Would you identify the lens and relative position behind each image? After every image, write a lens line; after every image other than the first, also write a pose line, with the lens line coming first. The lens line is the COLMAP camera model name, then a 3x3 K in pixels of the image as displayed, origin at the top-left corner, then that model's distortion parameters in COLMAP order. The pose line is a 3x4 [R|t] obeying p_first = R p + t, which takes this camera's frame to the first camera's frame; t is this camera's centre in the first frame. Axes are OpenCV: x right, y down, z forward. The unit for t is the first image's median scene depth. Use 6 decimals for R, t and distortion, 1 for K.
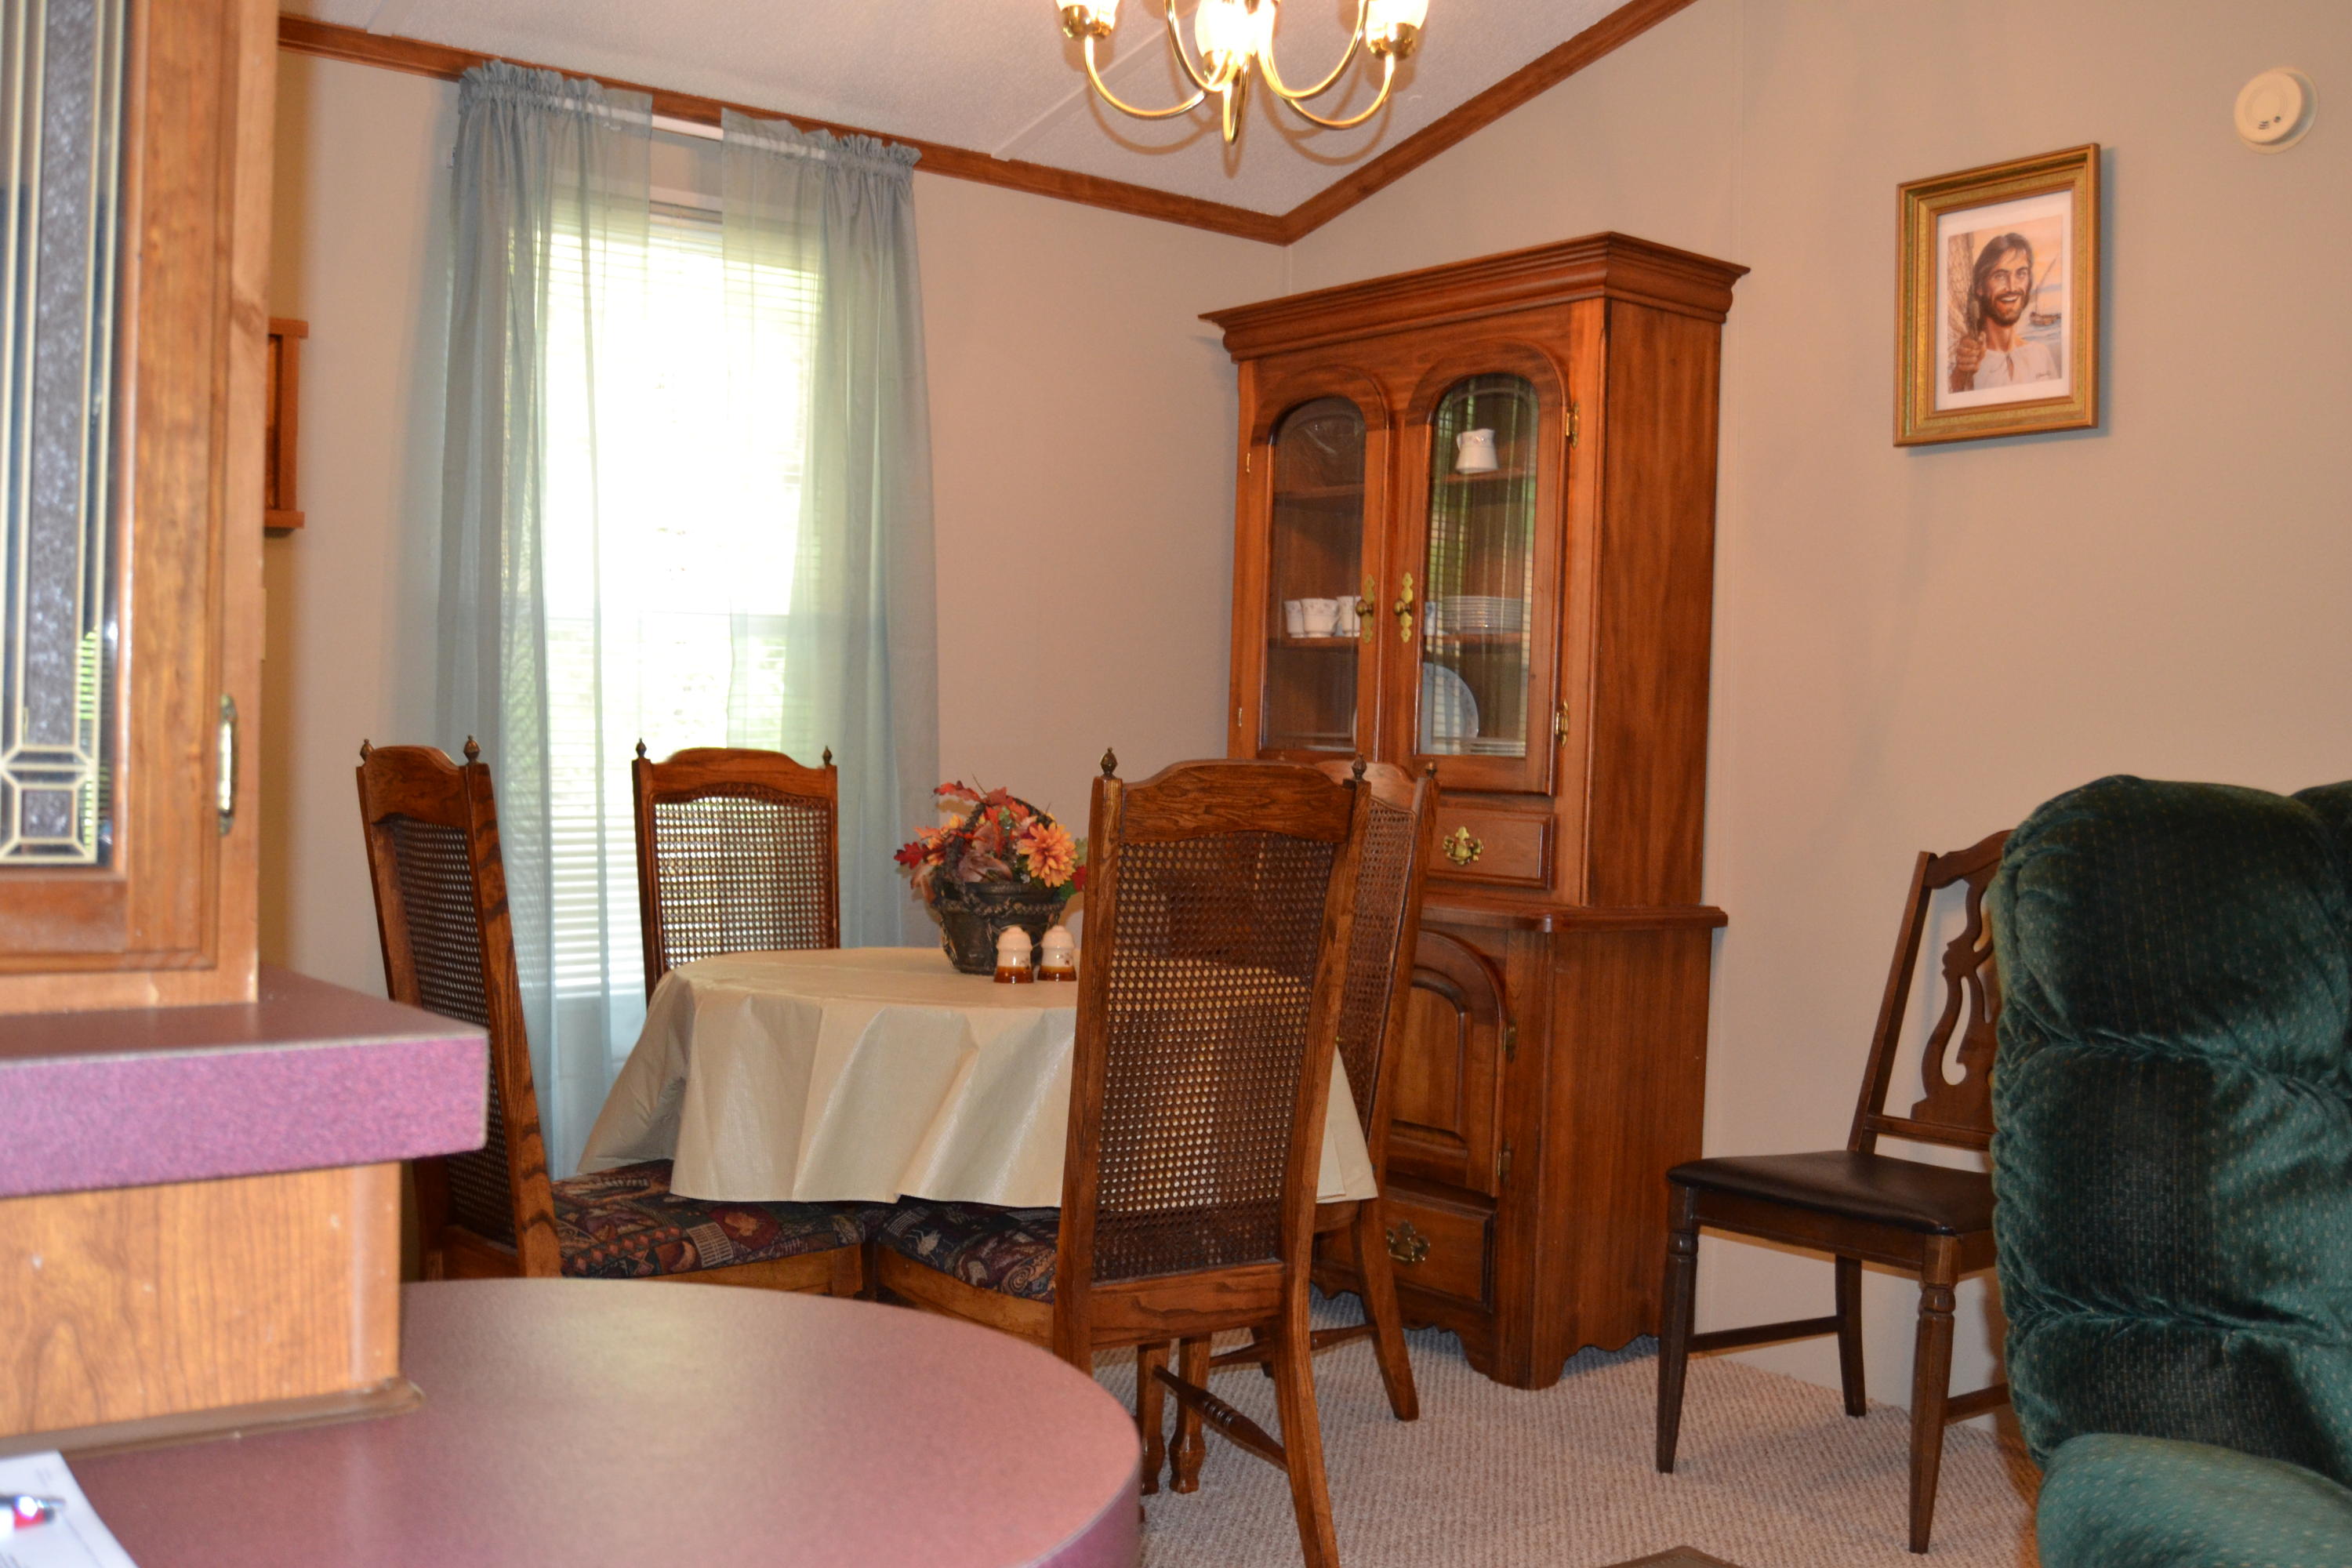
lens RADIAL K [[2251.0, 0, 1170.3], [0, 2251.0, 784.5], [0, 0, 1]] dist [-0.073924, 0.000000]
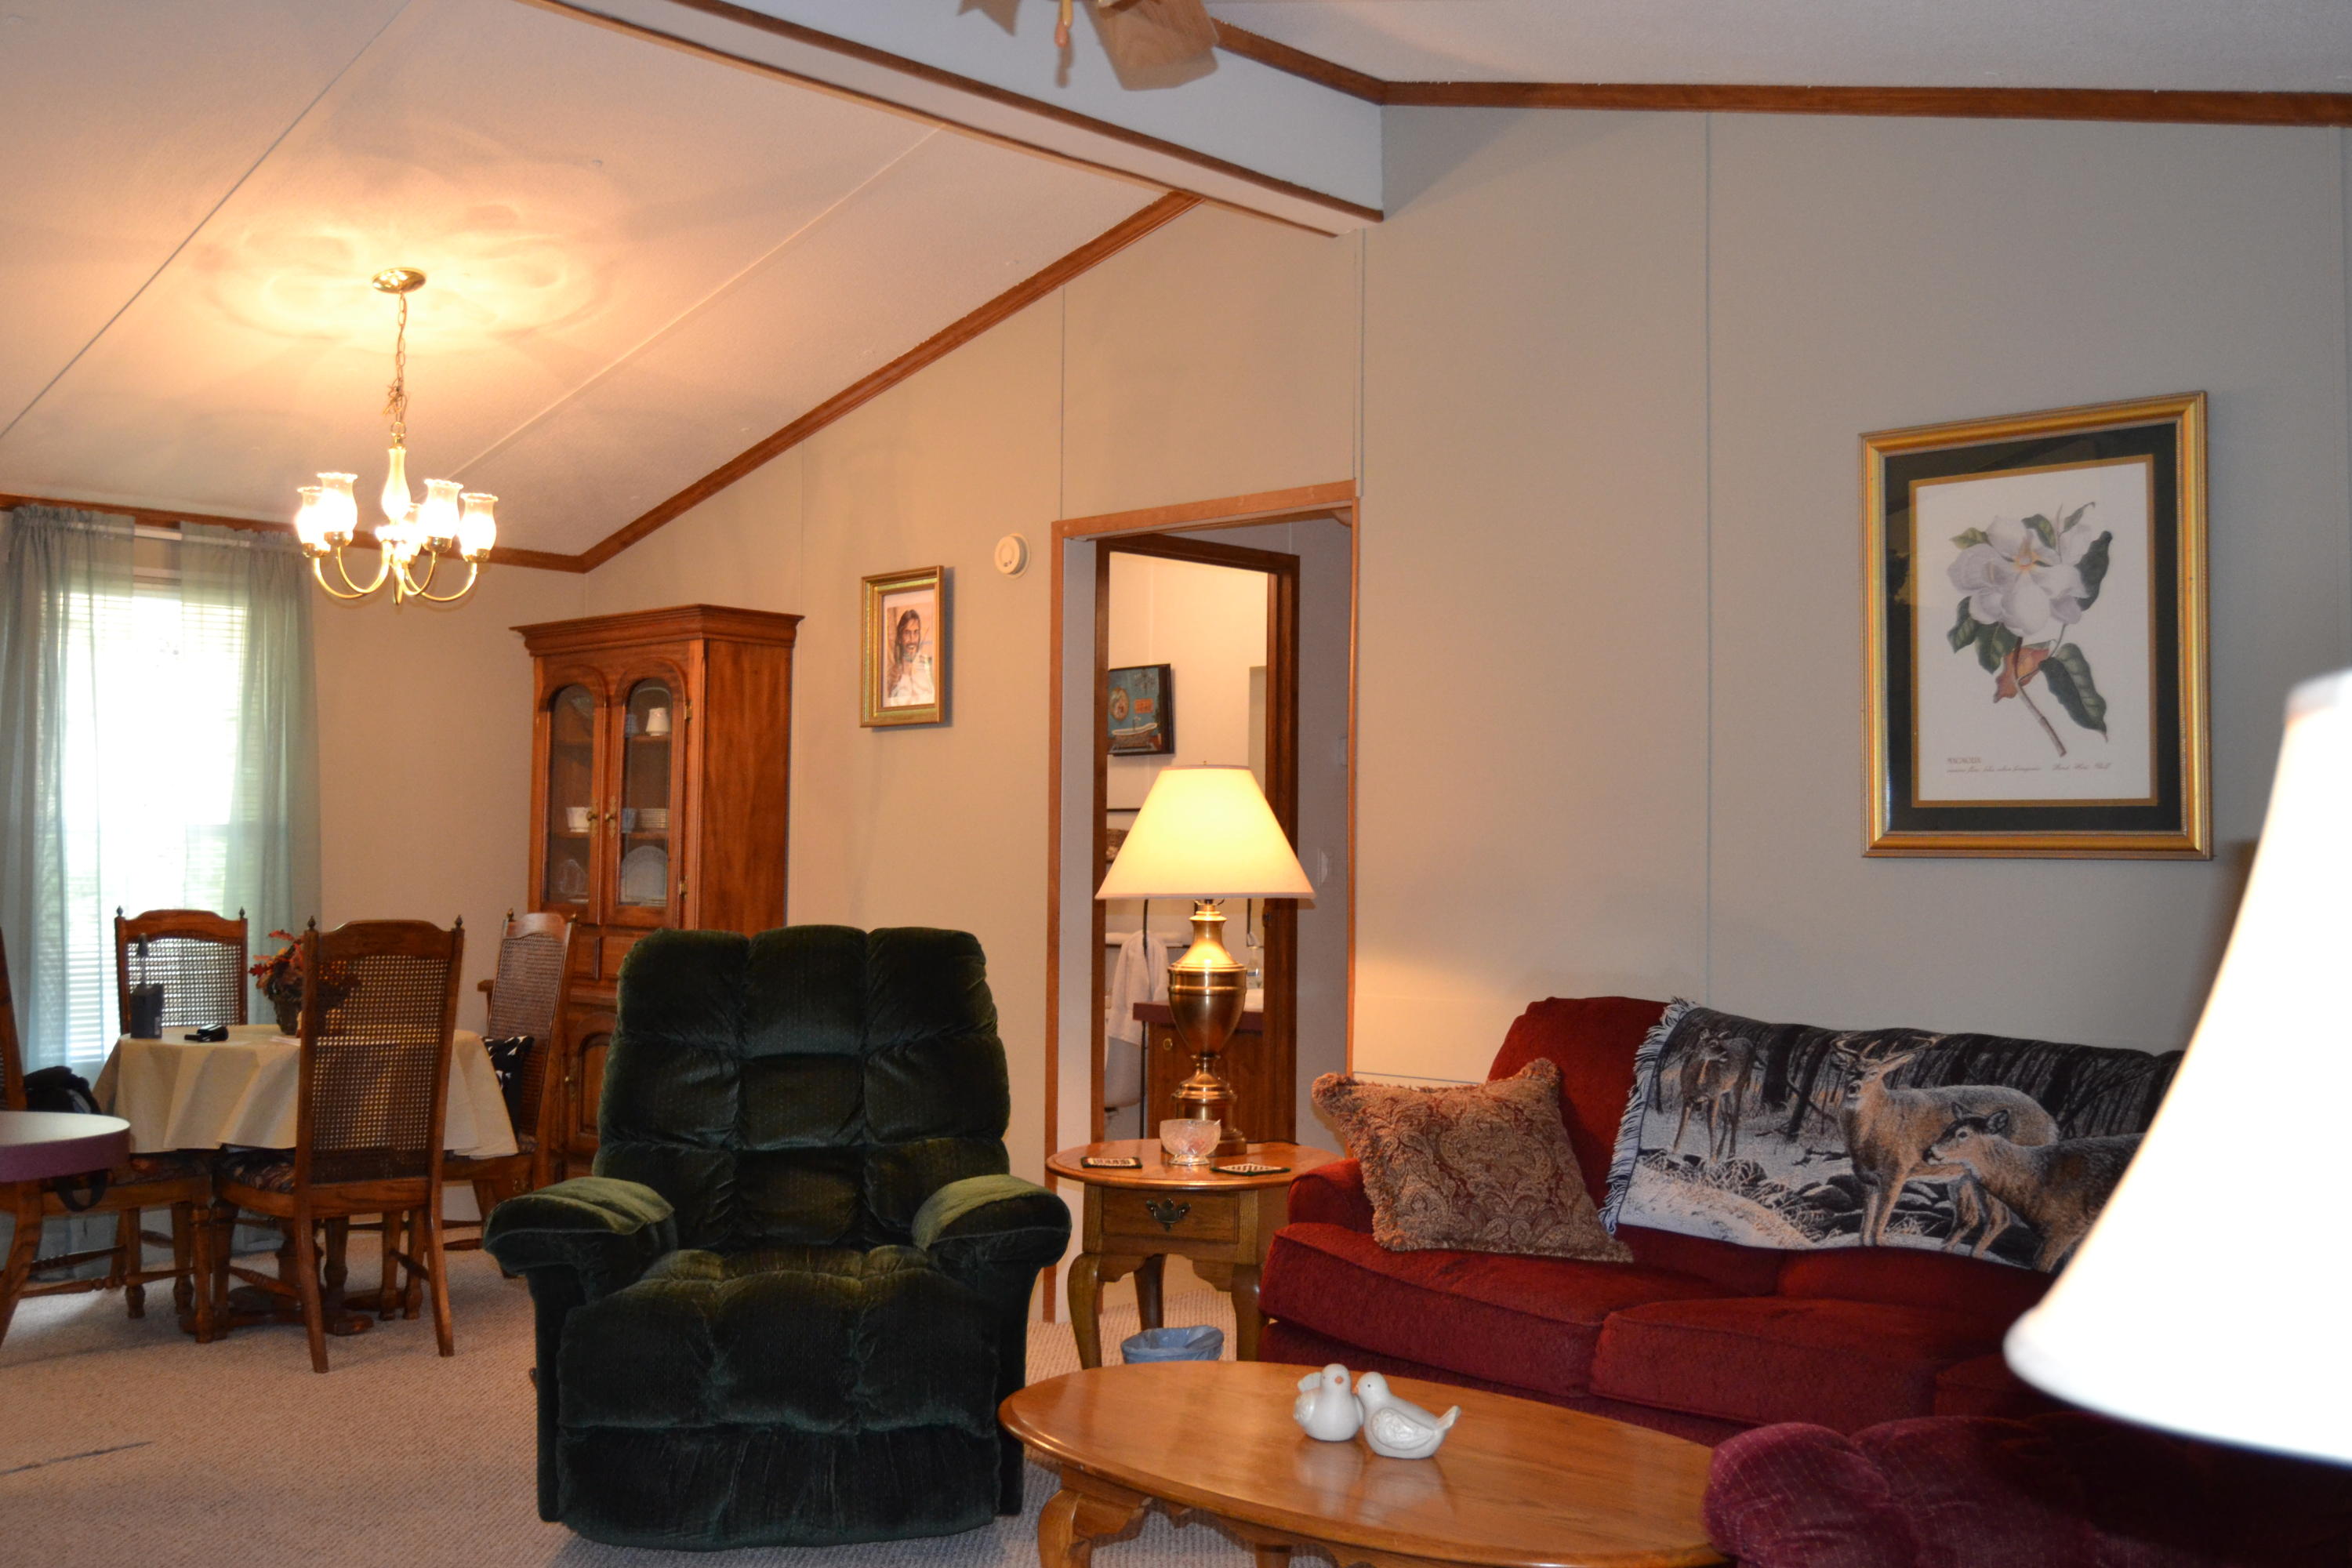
lens RADIAL K [[2251.0, 0, 1190.2], [0, 2251.0, 789.2], [0, 0, 1]] dist [-0.073924, 0.000000]
pose [[0.990514, -0.009602, 0.137075, 0.318475], [0.016331, 0.998711, -0.048050, -0.013601], [-0.136437, 0.049833, 0.989395, -0.728027]]
